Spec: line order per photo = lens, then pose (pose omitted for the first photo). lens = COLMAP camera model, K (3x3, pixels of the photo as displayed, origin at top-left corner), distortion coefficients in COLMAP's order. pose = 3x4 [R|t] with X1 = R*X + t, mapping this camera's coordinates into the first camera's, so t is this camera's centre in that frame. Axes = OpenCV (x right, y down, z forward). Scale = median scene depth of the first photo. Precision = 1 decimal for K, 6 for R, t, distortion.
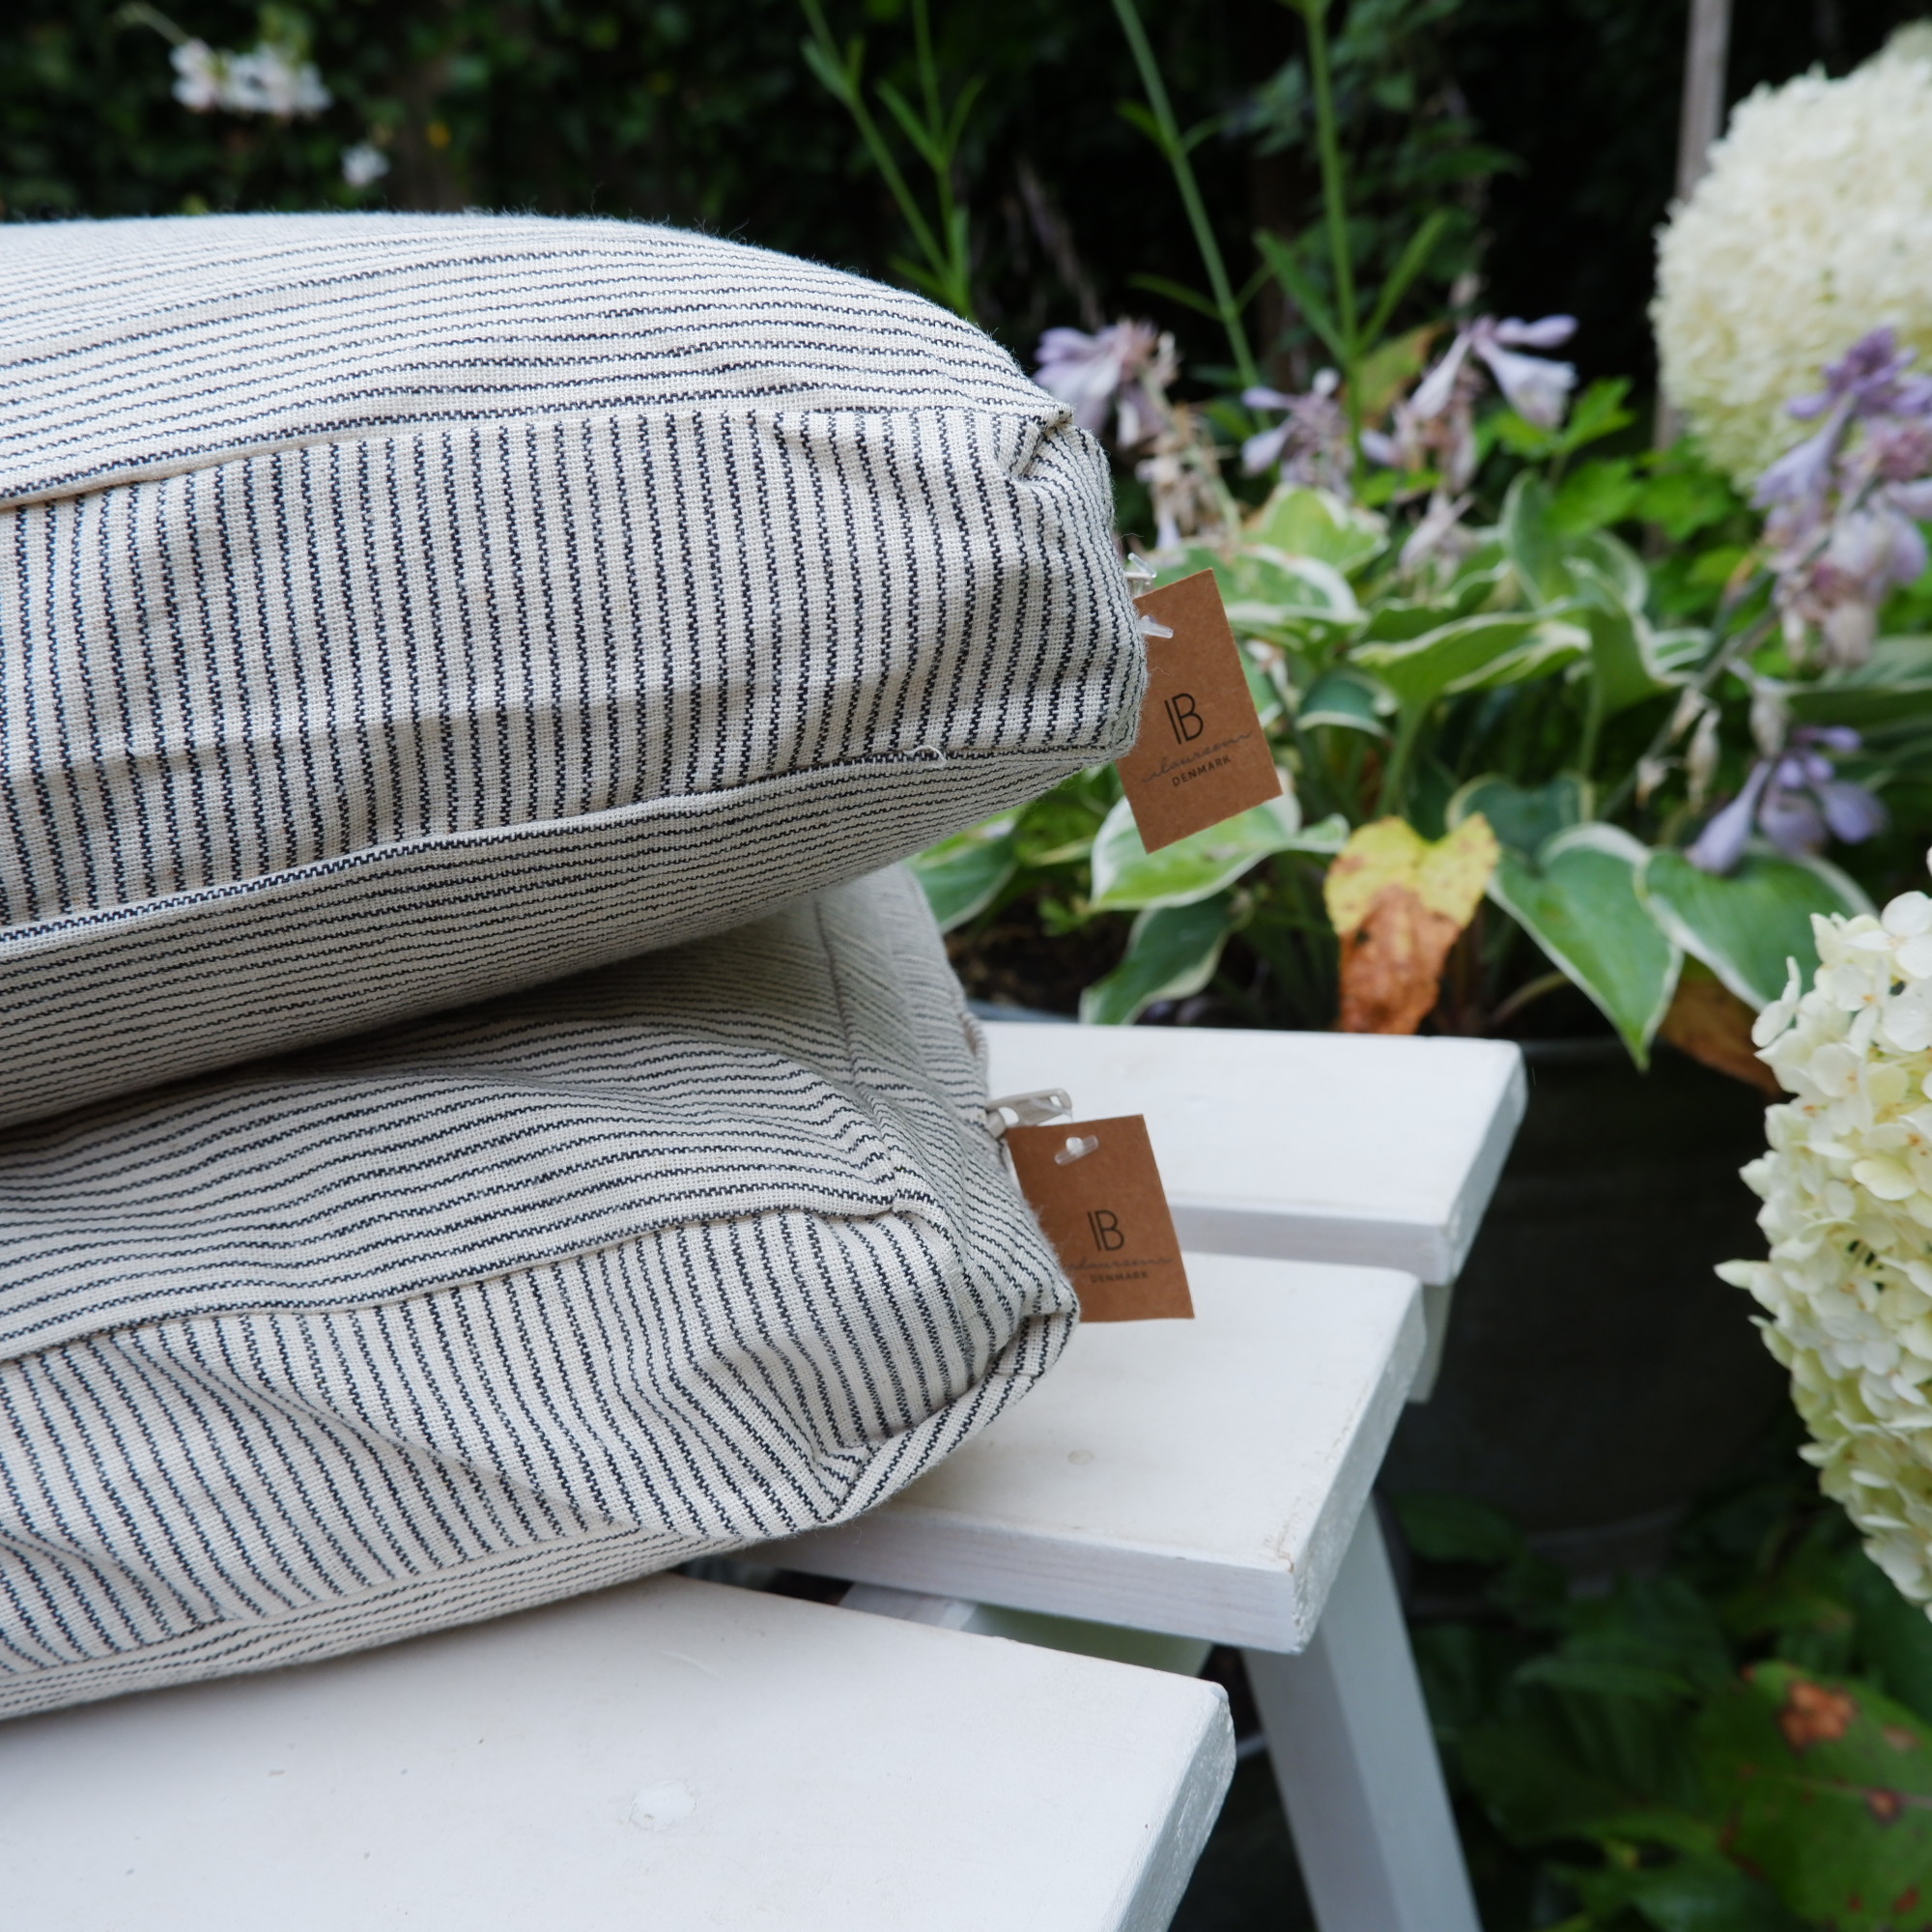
lens RADIAL K [[1829.7, 0, 975.5], [0, 1829.7, 991.6], [0, 0, 1]] dist [-0.000679, 0.006436]
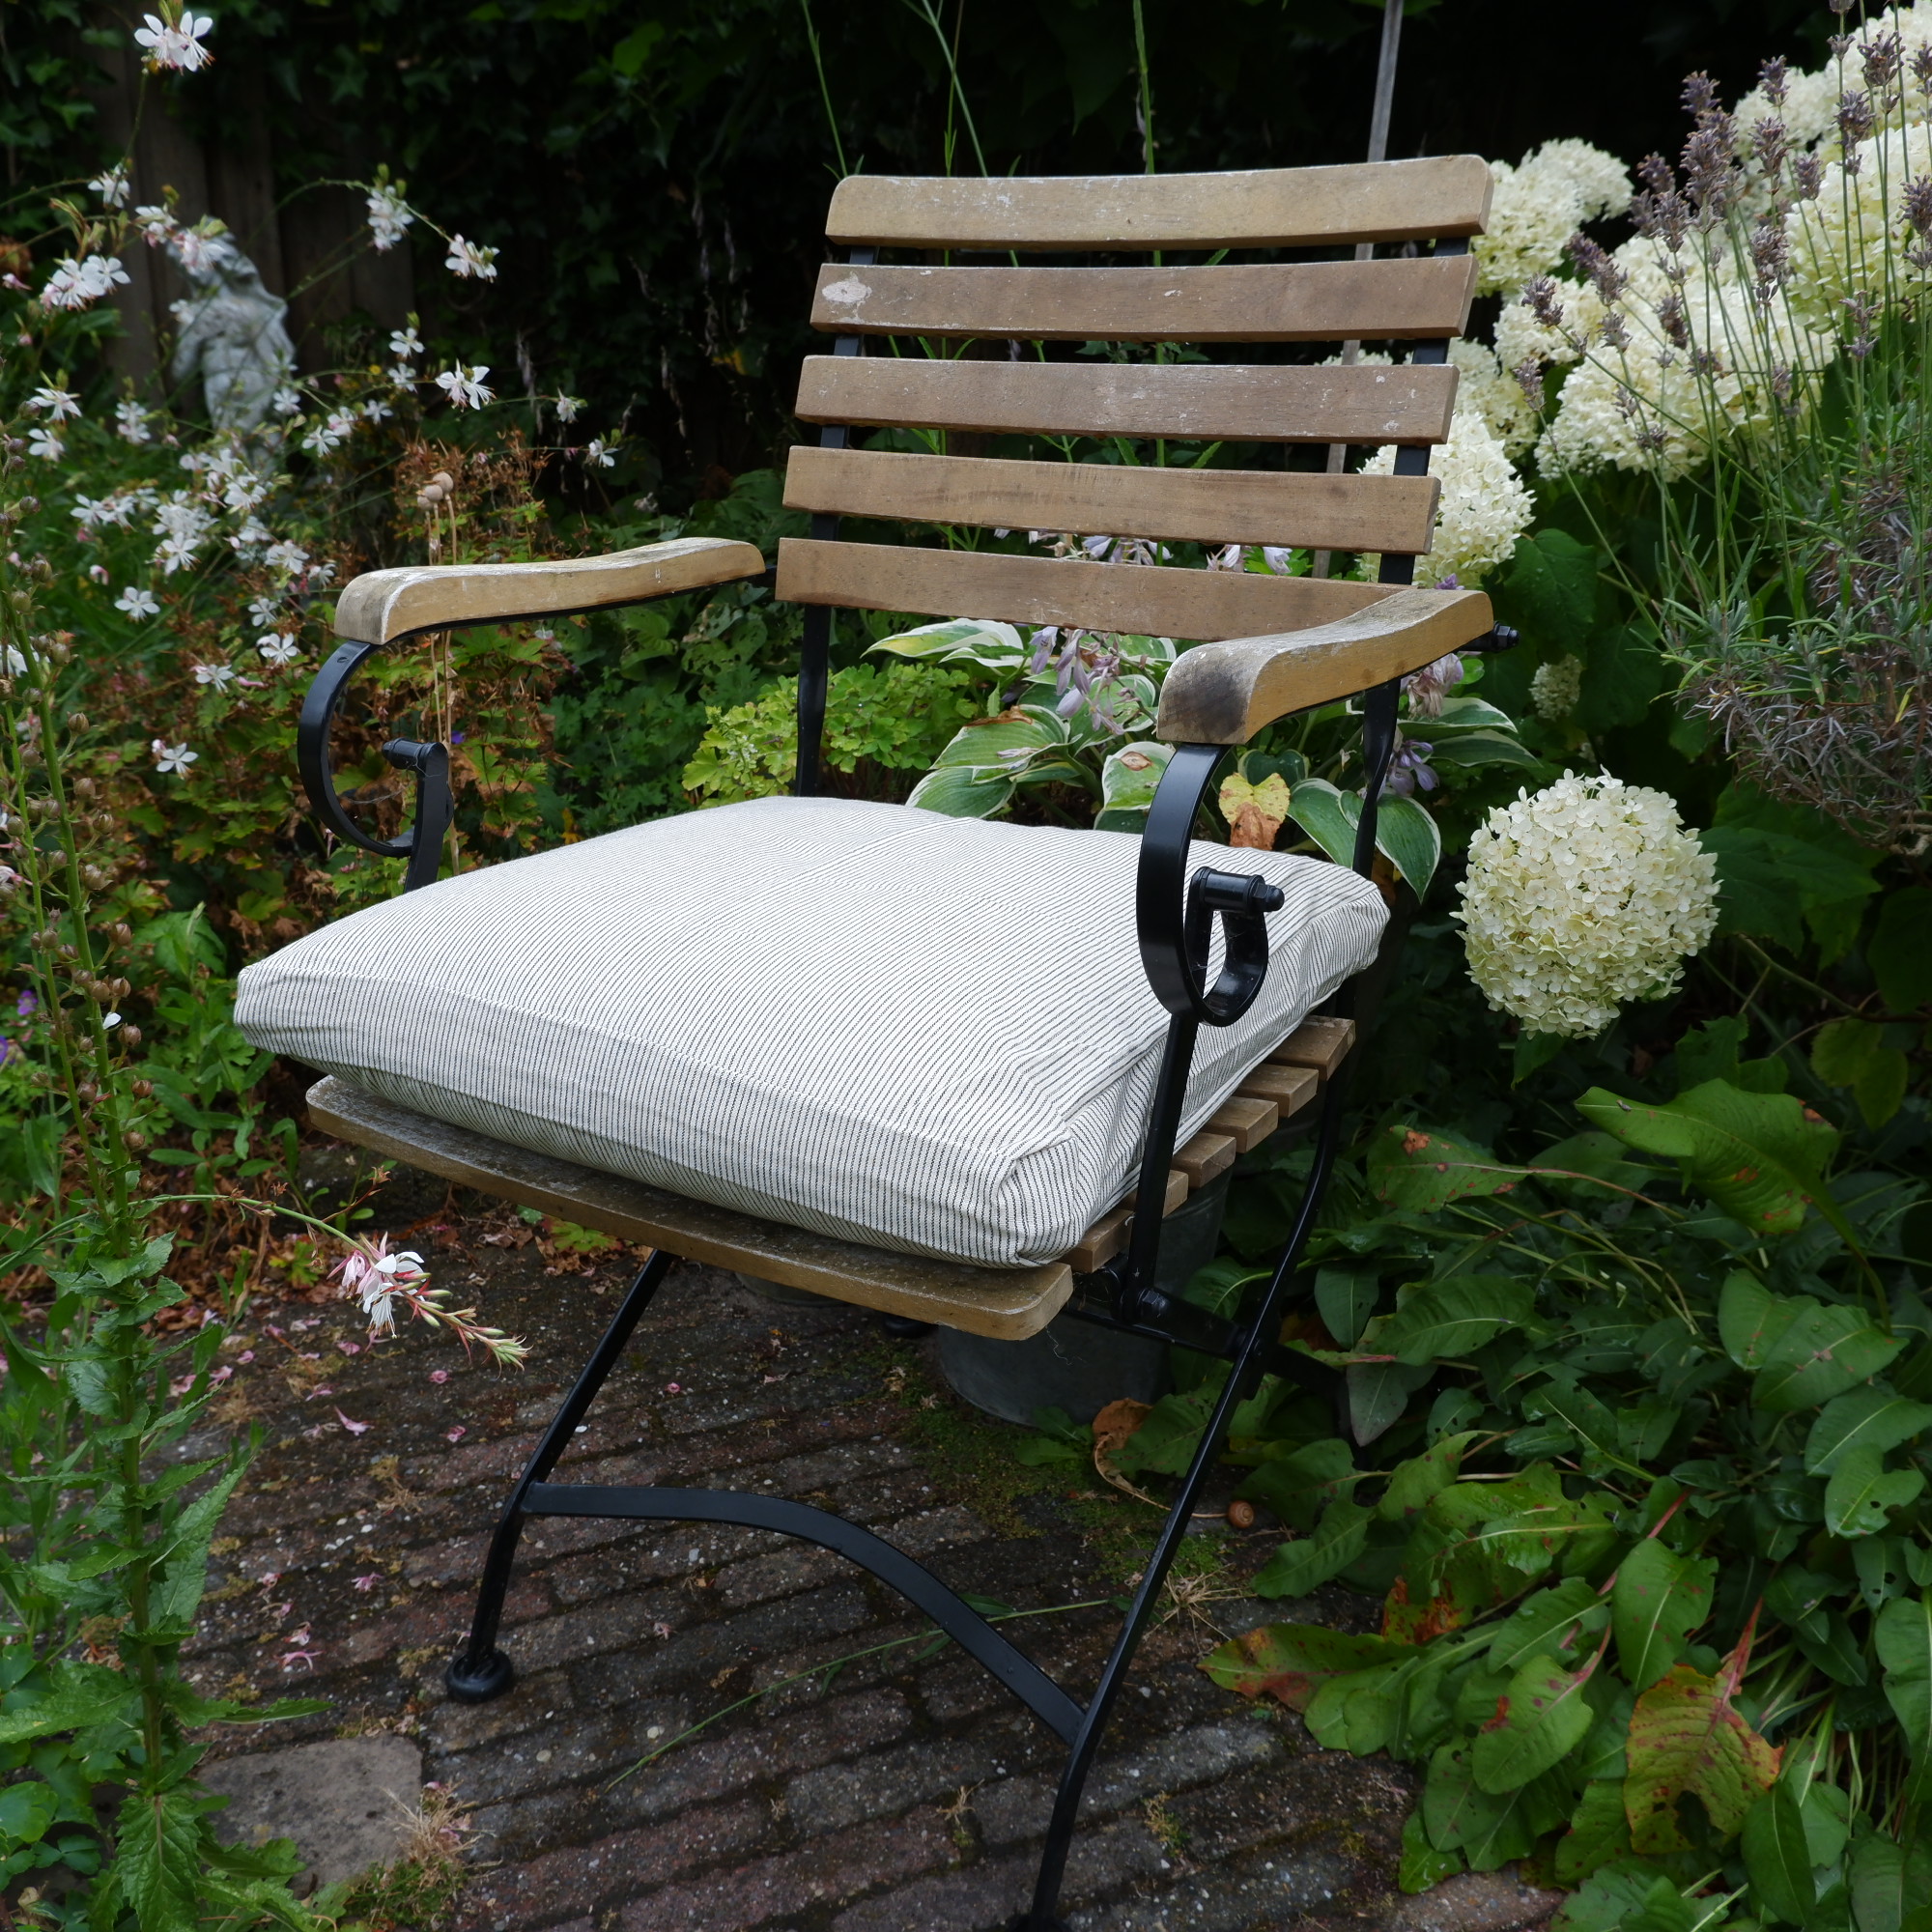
lens RADIAL K [[1820.6, 0, 966.0], [0, 1820.6, 966.0], [0, 0, 1]] dist [-0.006303, 0.006176]
pose [[0.958553, 0.004376, 0.284880, -0.716061], [-0.018014, 0.998812, 0.045271, 0.045035], [-0.284344, -0.048526, 0.957494, -1.019586]]
